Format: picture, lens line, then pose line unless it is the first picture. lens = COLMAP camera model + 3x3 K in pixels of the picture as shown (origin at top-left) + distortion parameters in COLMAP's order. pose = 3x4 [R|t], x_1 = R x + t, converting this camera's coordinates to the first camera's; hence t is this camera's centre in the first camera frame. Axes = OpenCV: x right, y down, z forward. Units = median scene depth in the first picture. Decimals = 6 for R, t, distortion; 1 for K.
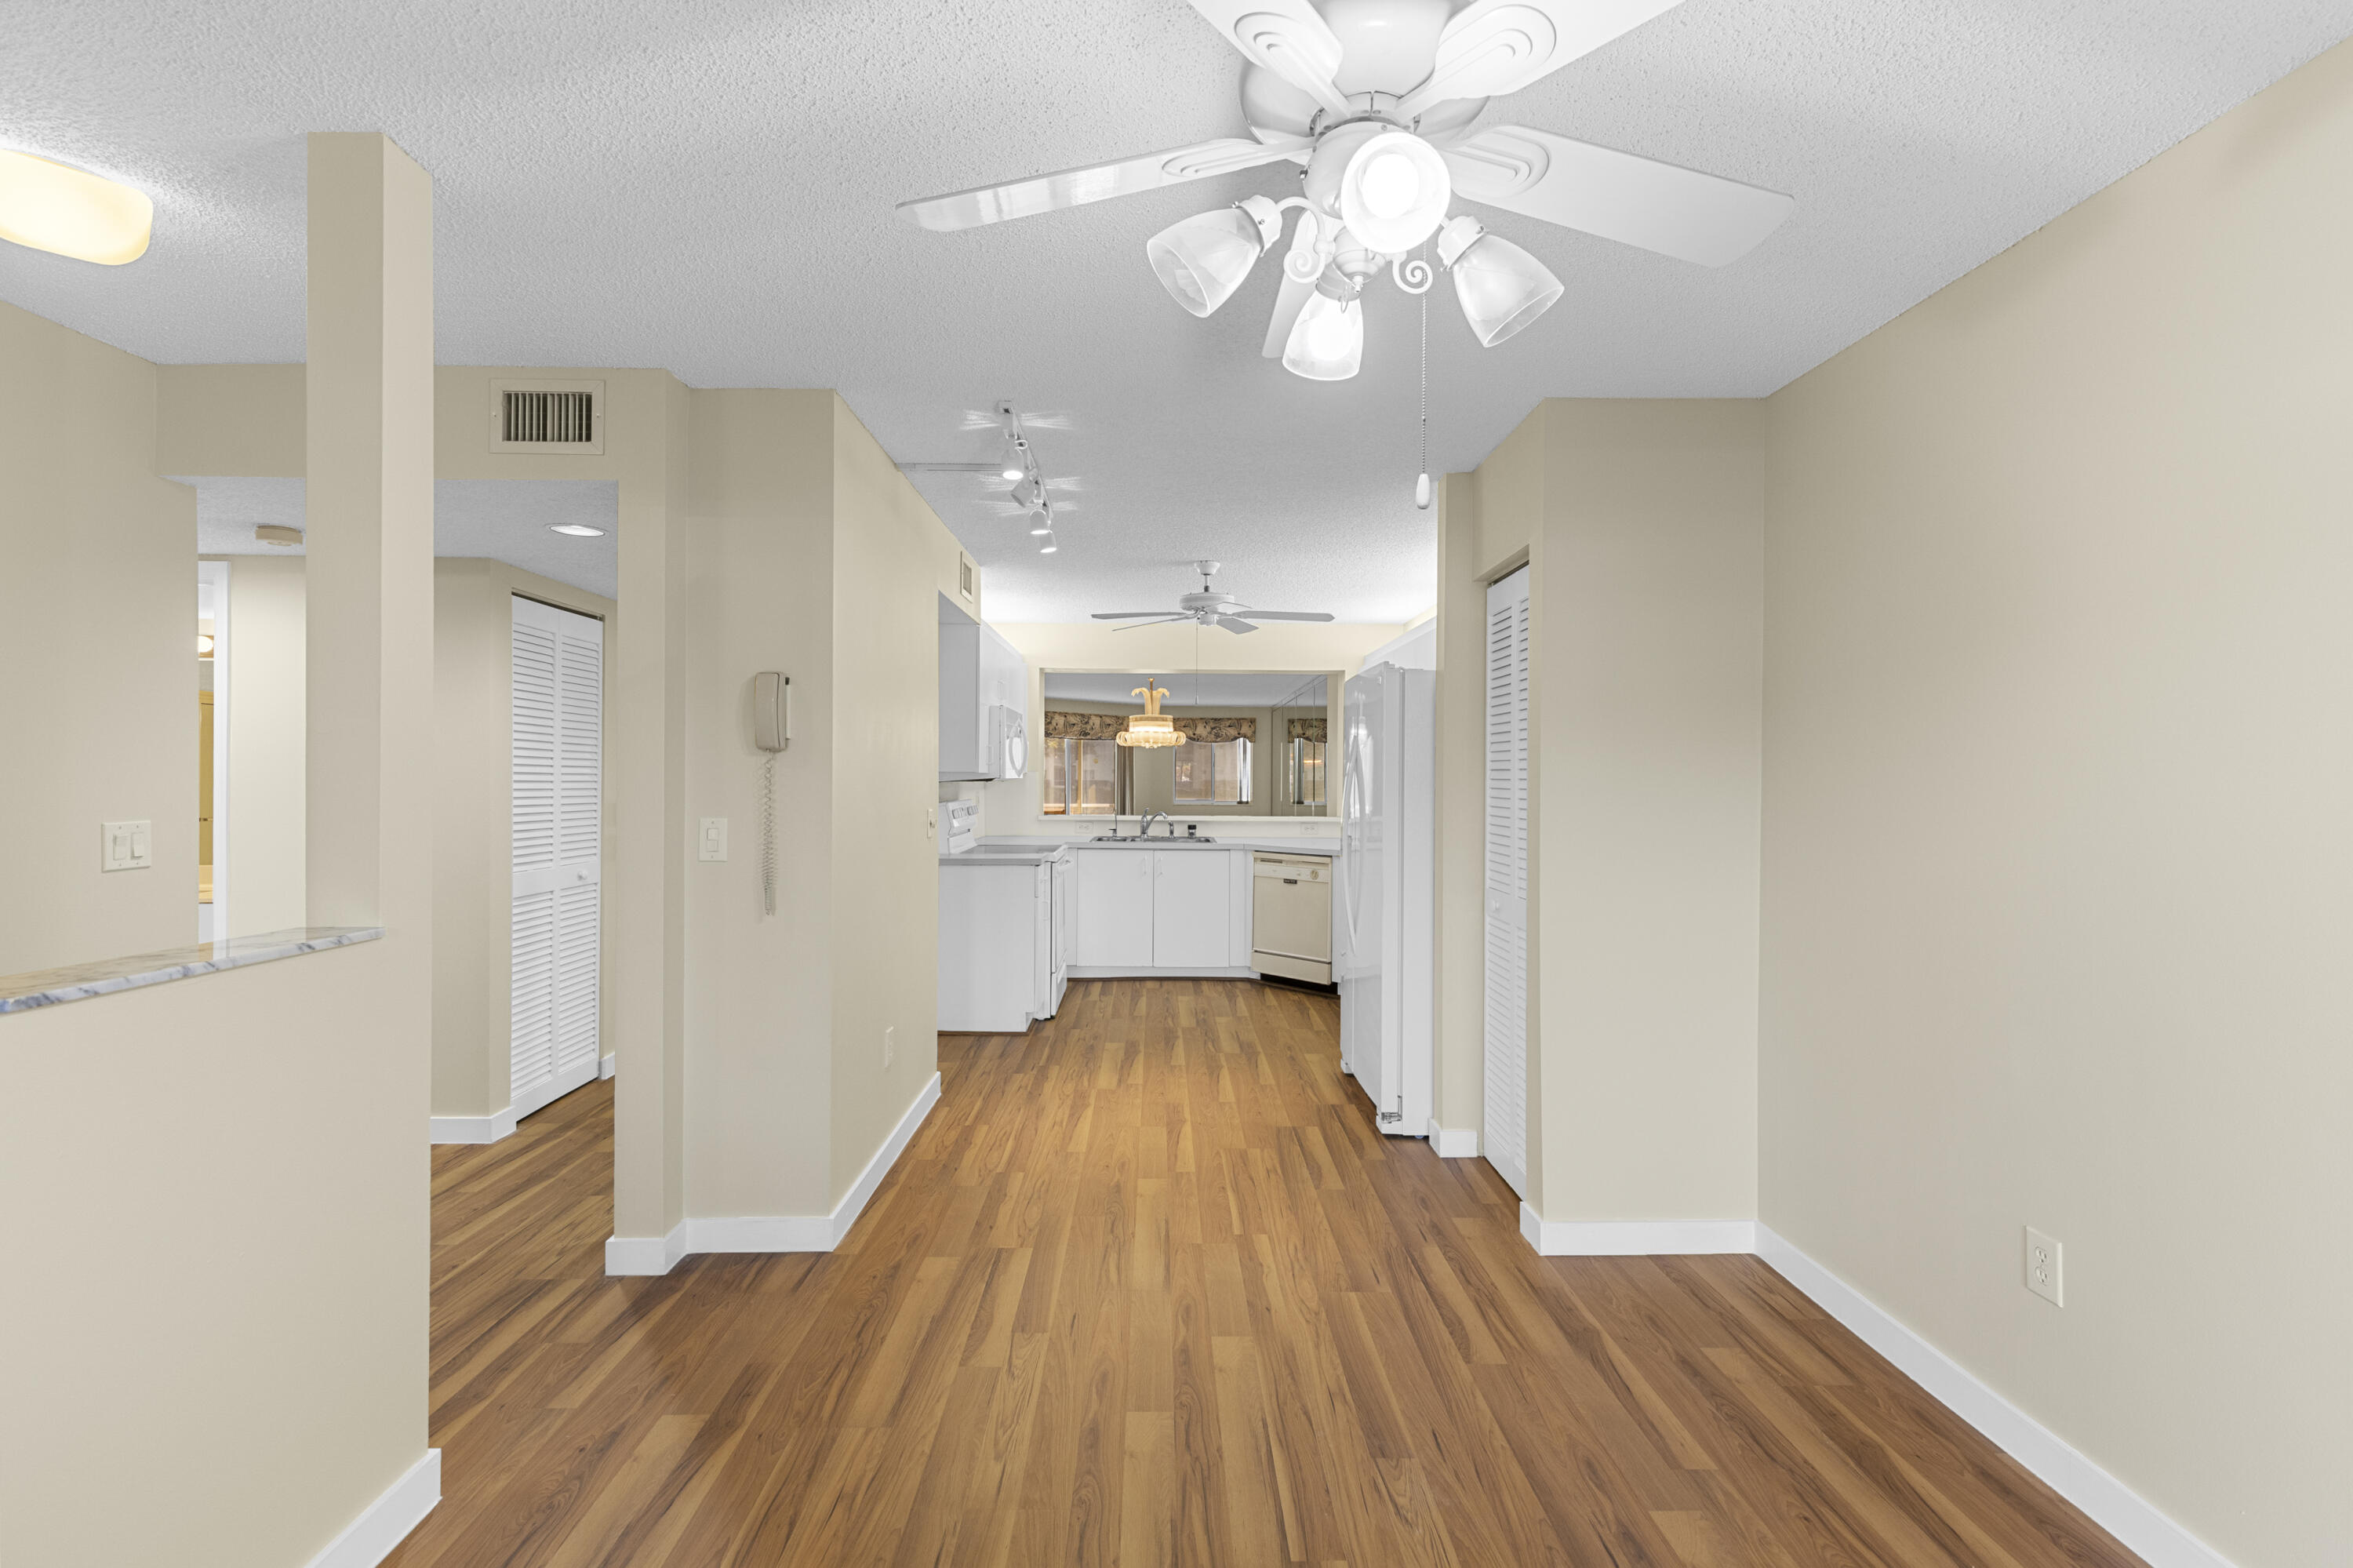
lens RADIAL K [[1046.4, 0, 1165.6], [0, 1046.4, 779.0], [0, 0, 1]] dist [-0.011223, -0.000633]
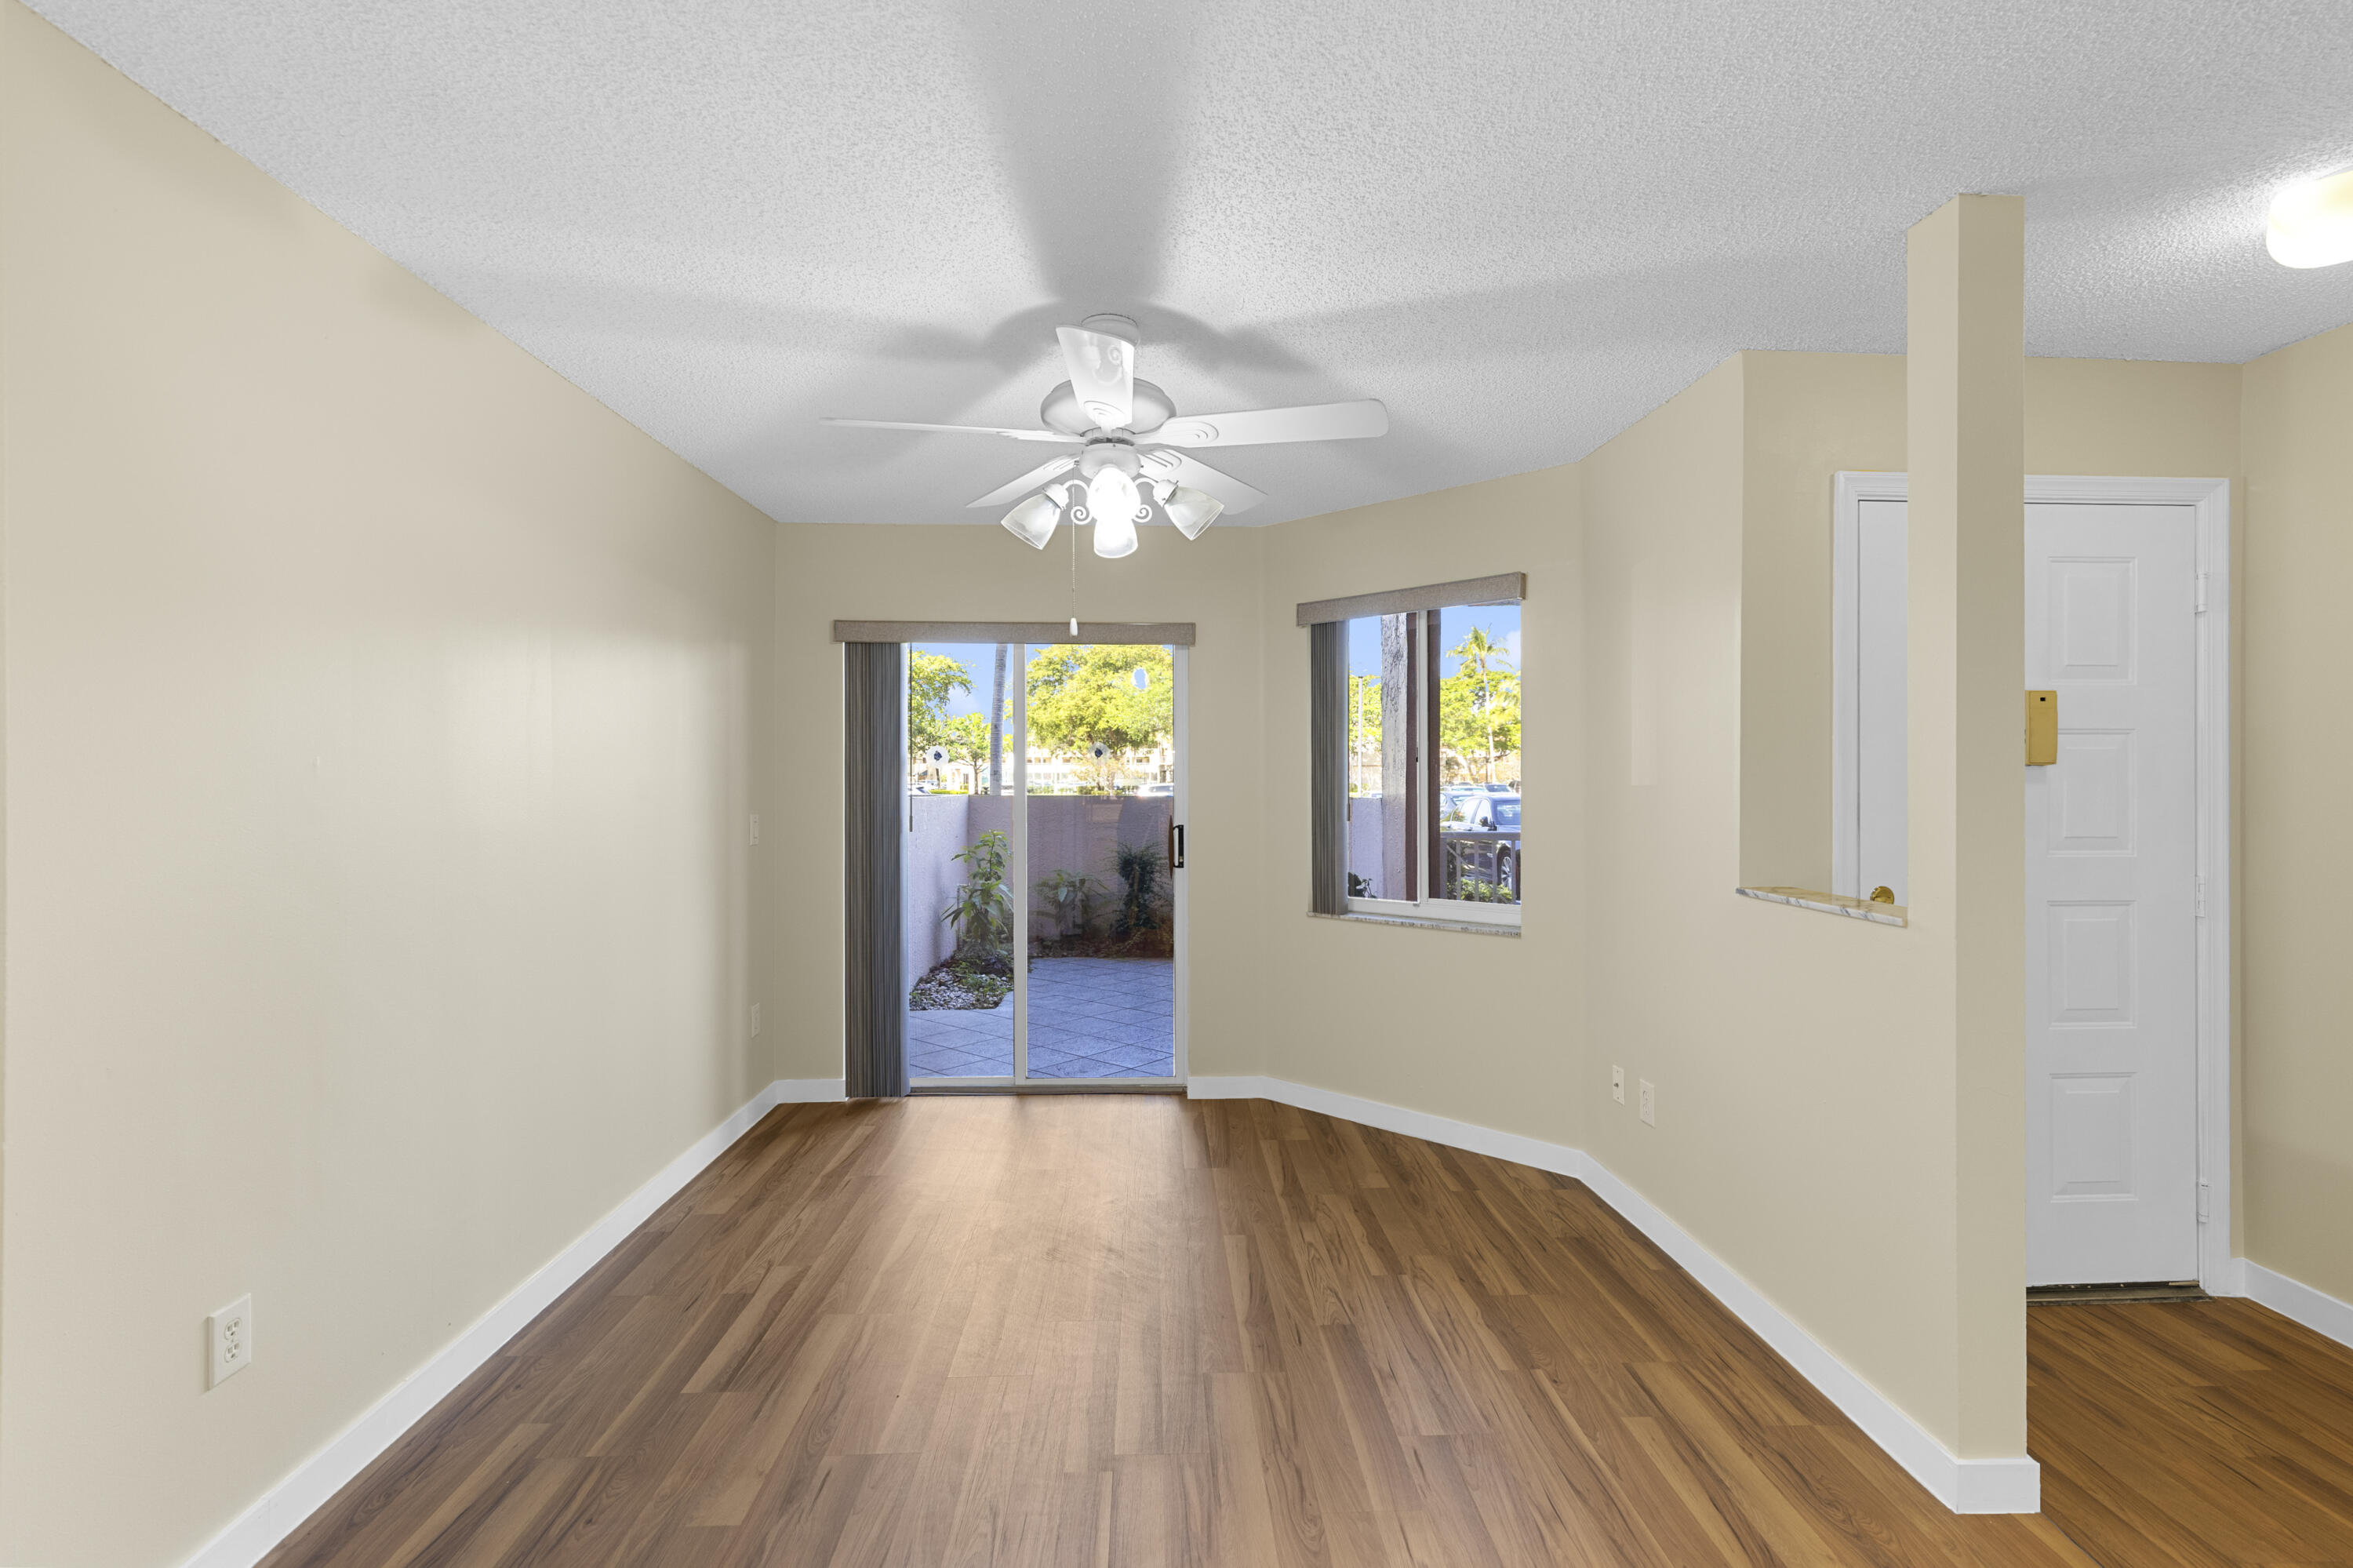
lens RADIAL K [[1046.4, 0, 1181.0], [0, 1046.4, 784.7], [0, 0, 1]] dist [-0.011223, -0.000633]
pose [[-0.999883, -0.003192, -0.014941, 0.073484], [-0.003169, 0.999994, -0.001572, -0.000493], [0.014946, -0.001524, -0.999887, 2.400517]]
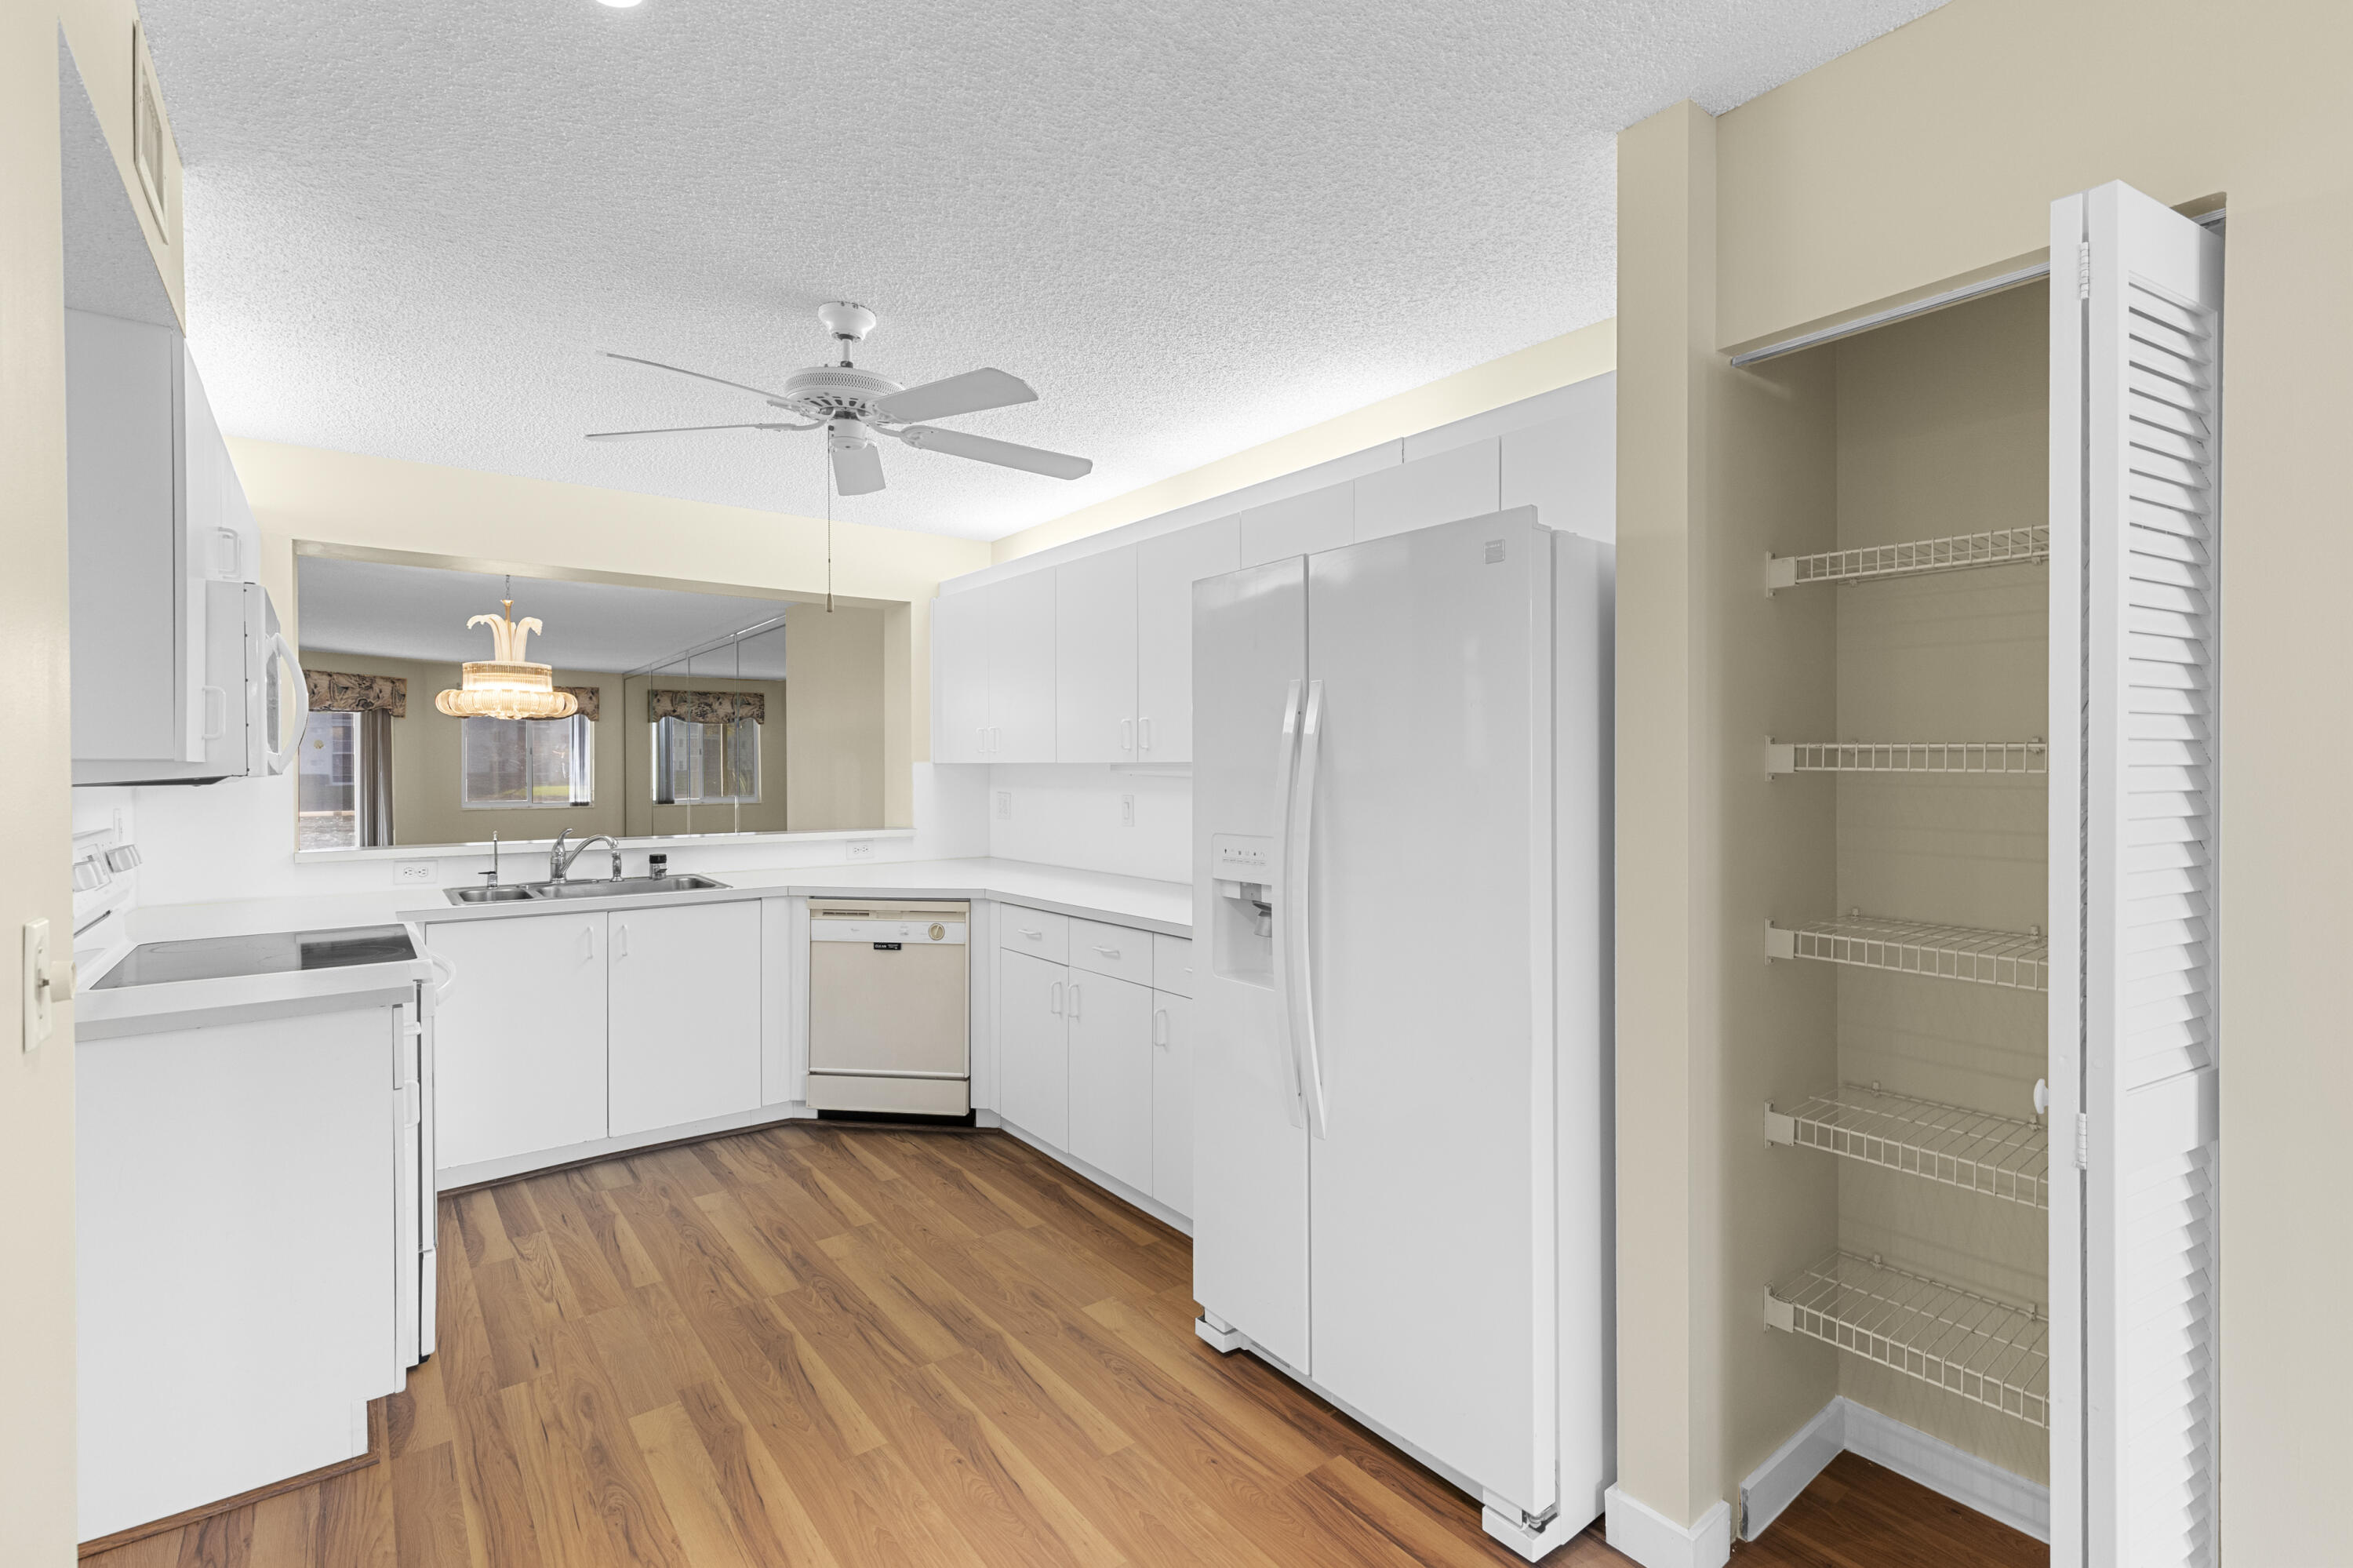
lens RADIAL K [[1046.4, 0, 1208.6], [0, 1046.4, 780.5], [0, 0, 1]] dist [-0.011223, -0.000633]
pose [[0.780615, -0.016006, 0.624808, -0.092144], [0.007762, 0.999843, 0.015916, -0.002662], [-0.624965, -0.007575, 0.780616, 0.382130]]
